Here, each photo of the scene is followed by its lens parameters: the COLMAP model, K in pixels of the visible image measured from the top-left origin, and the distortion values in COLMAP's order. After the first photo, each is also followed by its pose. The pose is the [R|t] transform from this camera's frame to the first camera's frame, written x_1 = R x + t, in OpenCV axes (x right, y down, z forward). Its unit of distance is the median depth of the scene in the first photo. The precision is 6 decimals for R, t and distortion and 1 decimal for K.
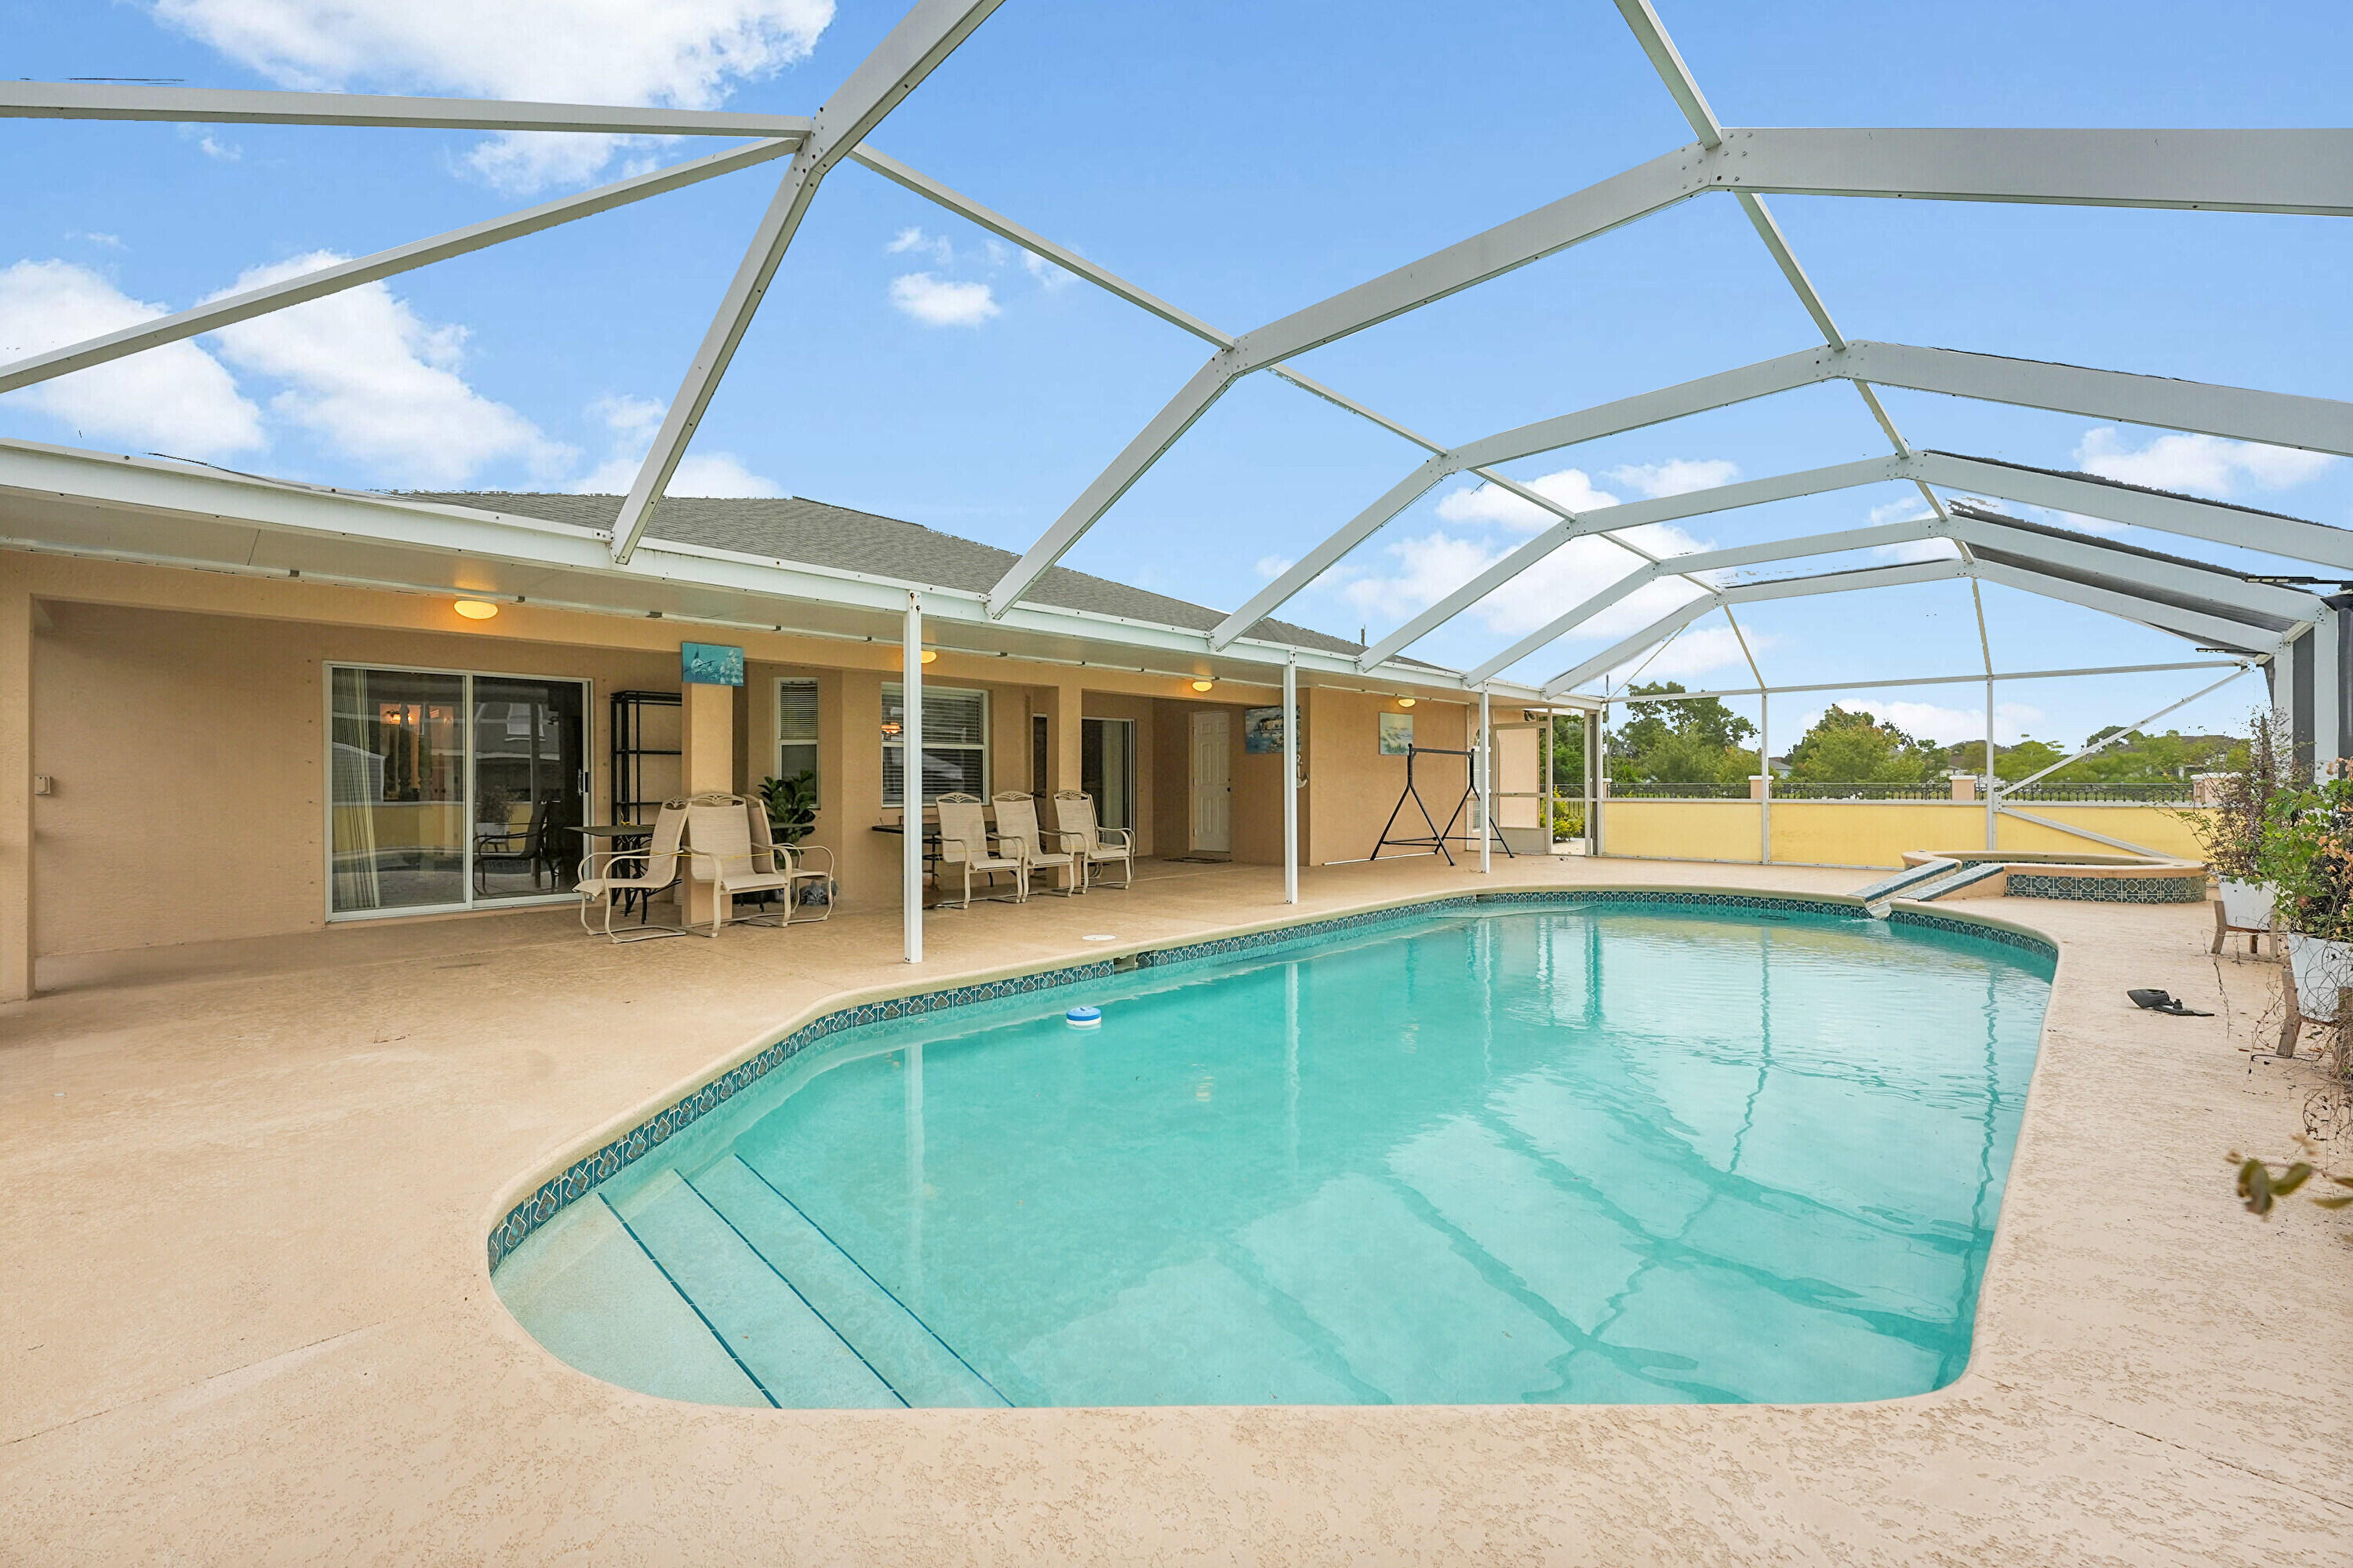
lens RADIAL K [[951.6, 0, 1176.5], [0, 951.6, 784.0], [0, 0, 1]] dist [-0.000168, 0.000053]
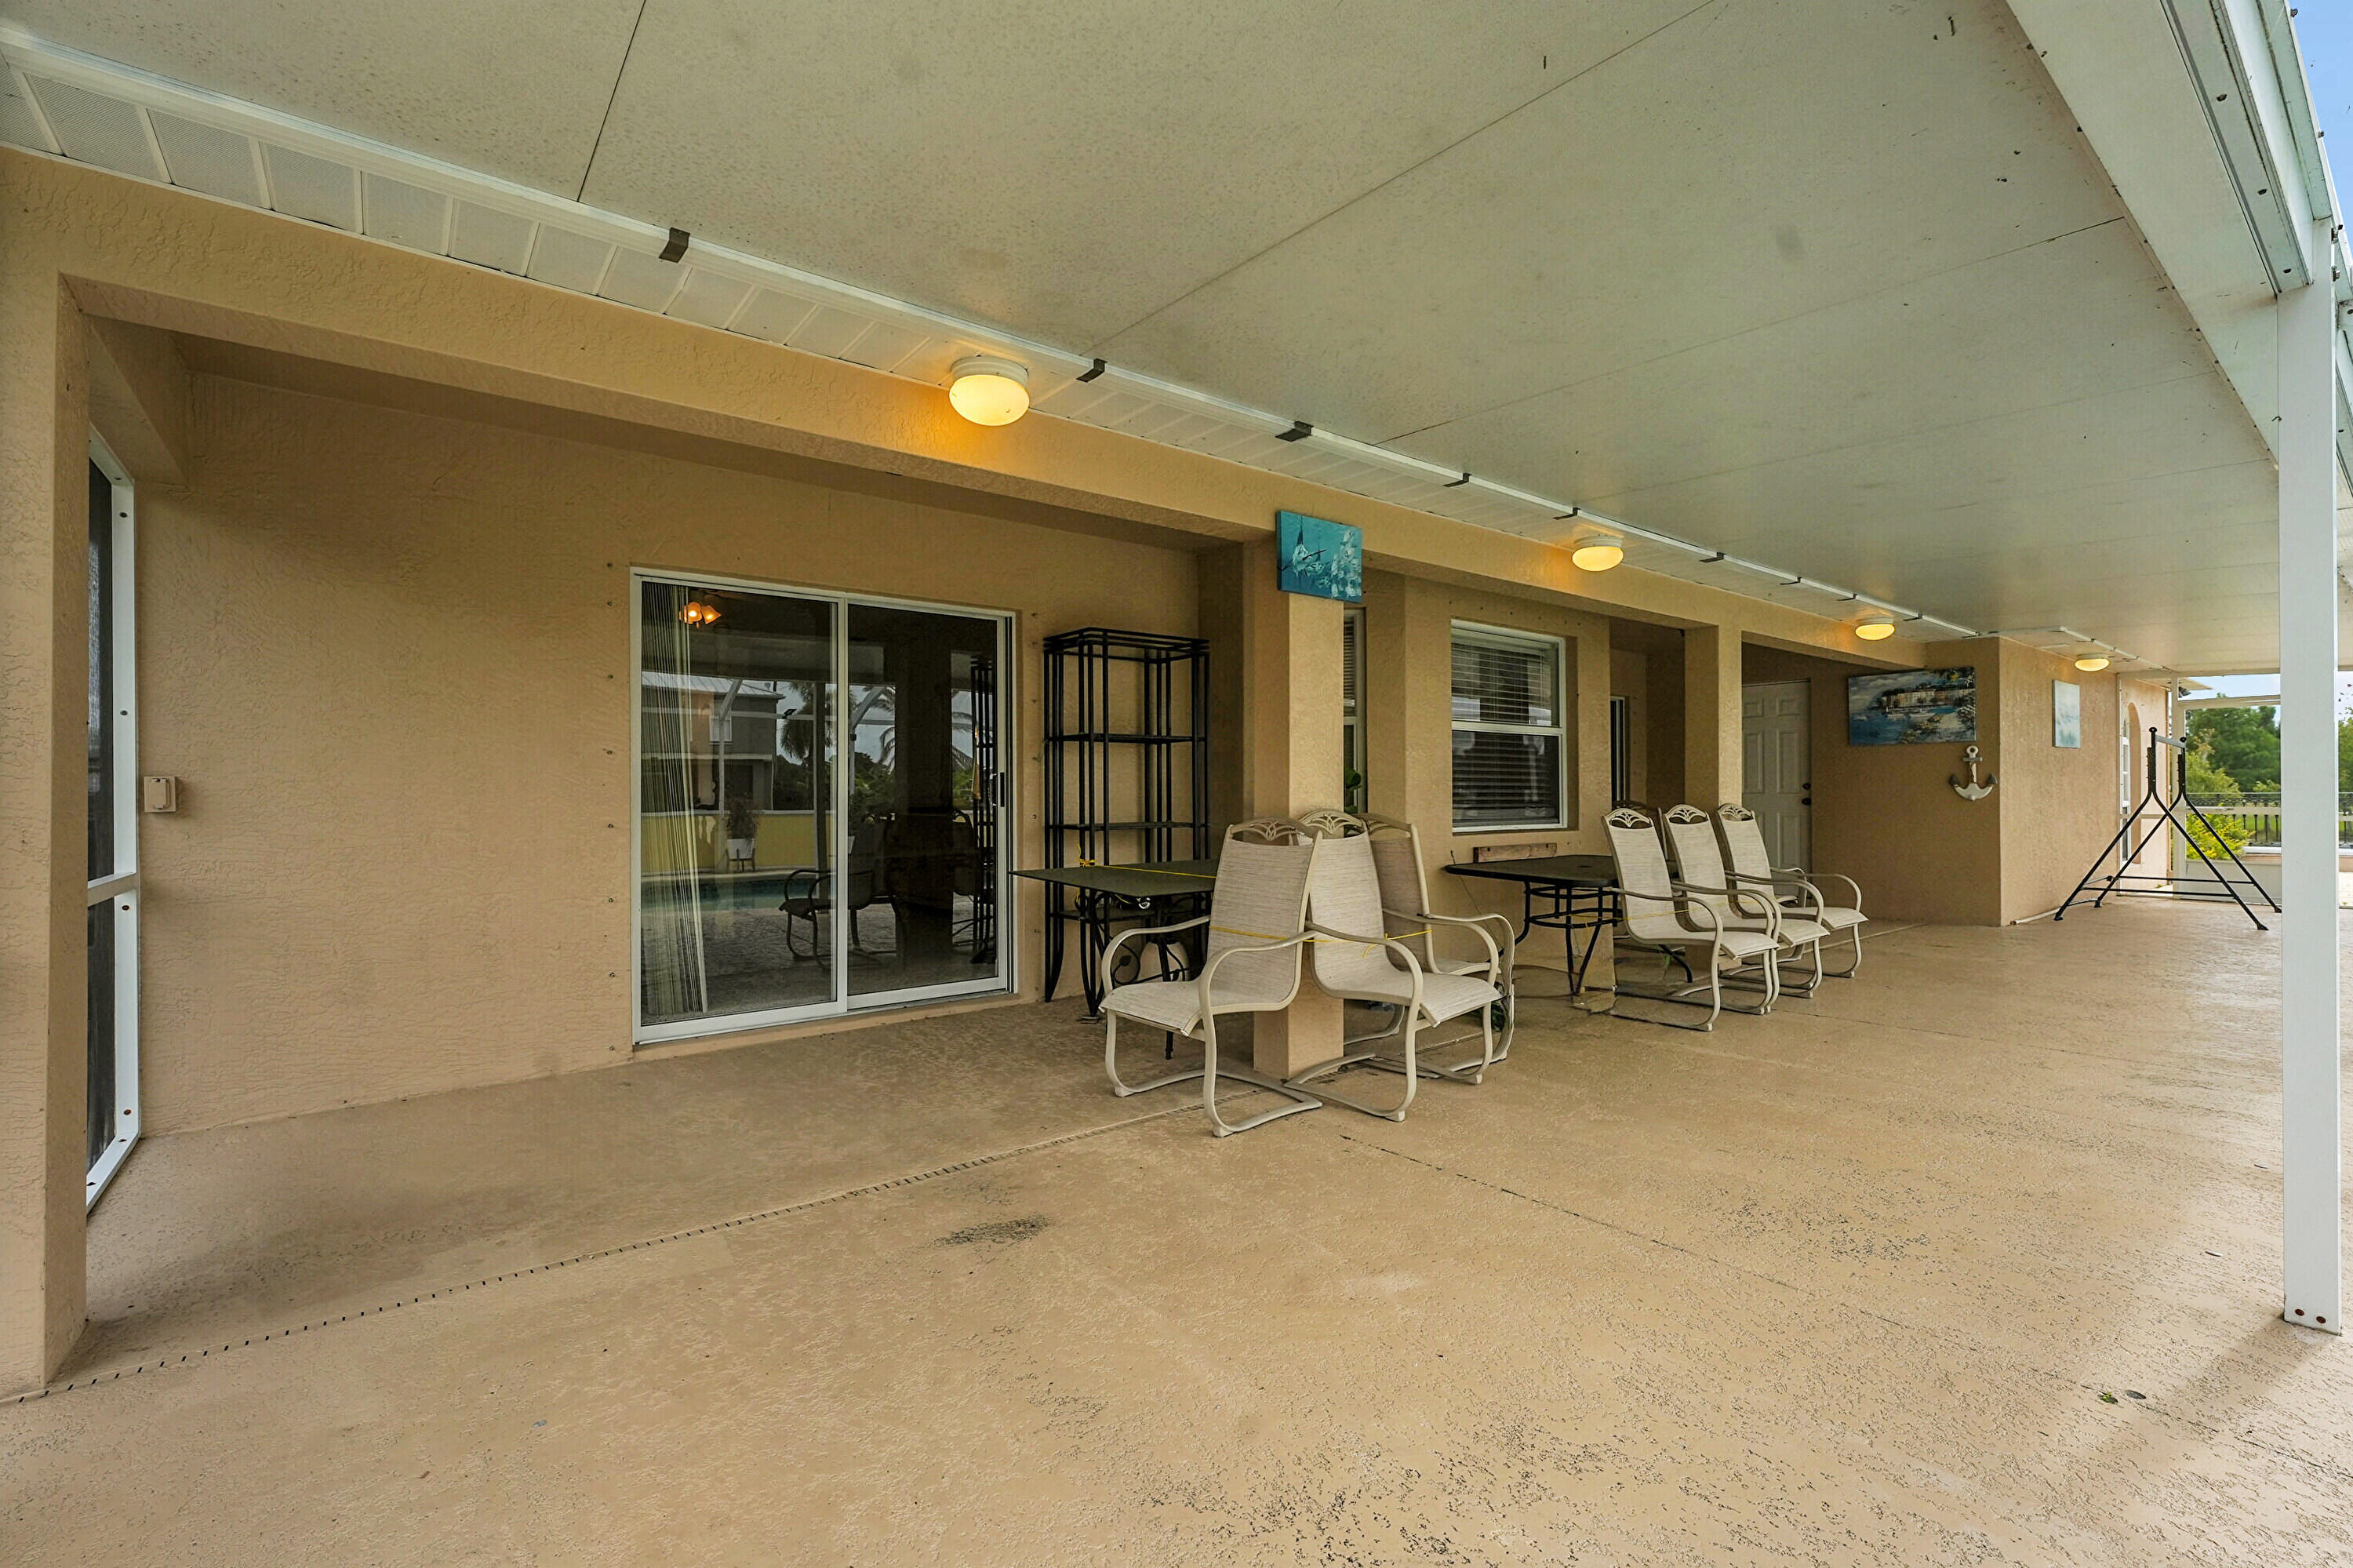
lens RADIAL K [[1003.6, 0, 1176.5], [0, 1003.6, 784.0], [0, 0, 1]] dist [-0.003008, 0.000127]
pose [[0.990023, 0.001207, -0.140899, -0.480698], [-0.002018, 0.999982, -0.005611, -0.001804], [0.140889, 0.005839, 0.990008, 0.452068]]
